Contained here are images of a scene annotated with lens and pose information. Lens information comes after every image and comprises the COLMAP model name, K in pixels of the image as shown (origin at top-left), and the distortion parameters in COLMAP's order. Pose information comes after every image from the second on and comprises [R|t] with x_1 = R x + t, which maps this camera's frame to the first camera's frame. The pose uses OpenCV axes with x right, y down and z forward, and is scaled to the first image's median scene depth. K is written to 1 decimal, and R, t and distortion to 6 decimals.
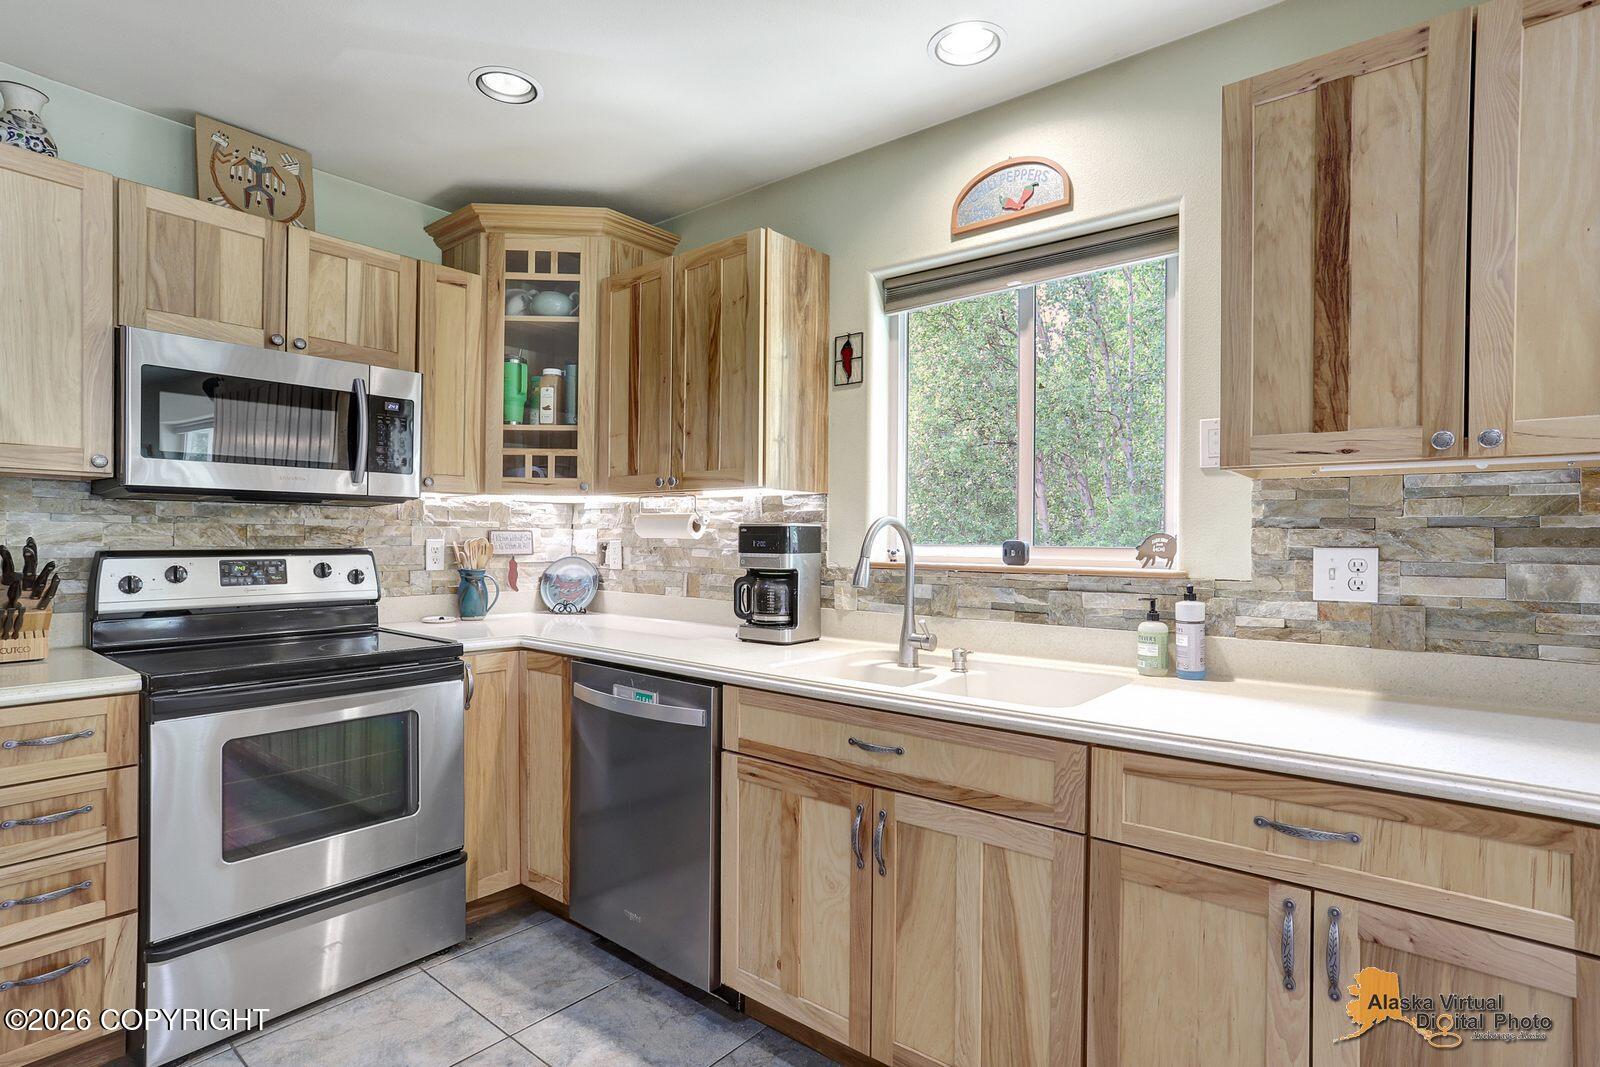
lens RADIAL K [[804.3, 0, 807.8], [0, 804.3, 541.9], [0, 0, 1]] dist [-0.022099, 0.010794]
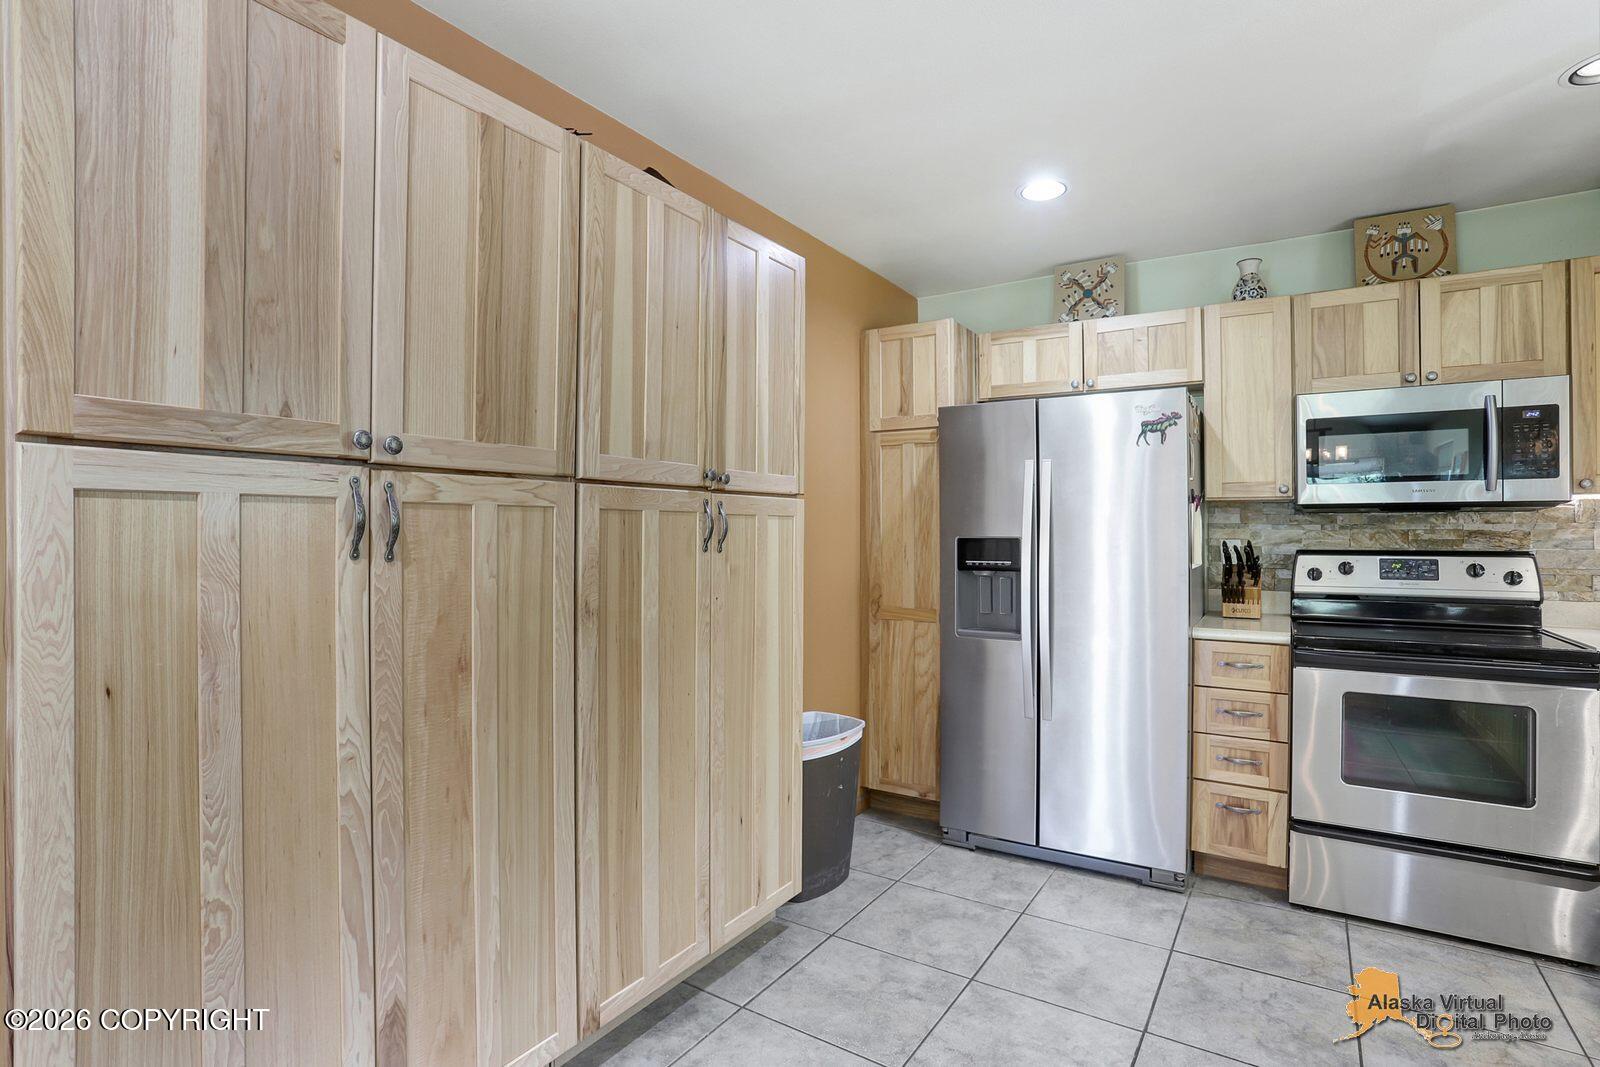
lens RADIAL K [[766.4, 0, 796.6], [0, 766.4, 525.4], [0, 0, 1]] dist [-0.030927, 0.003763]
pose [[0.098649, -0.018444, -0.994951, 0.364712], [-0.007571, 0.999785, -0.019284, 0.000438], [0.995093, 0.009435, 0.098489, -0.039851]]
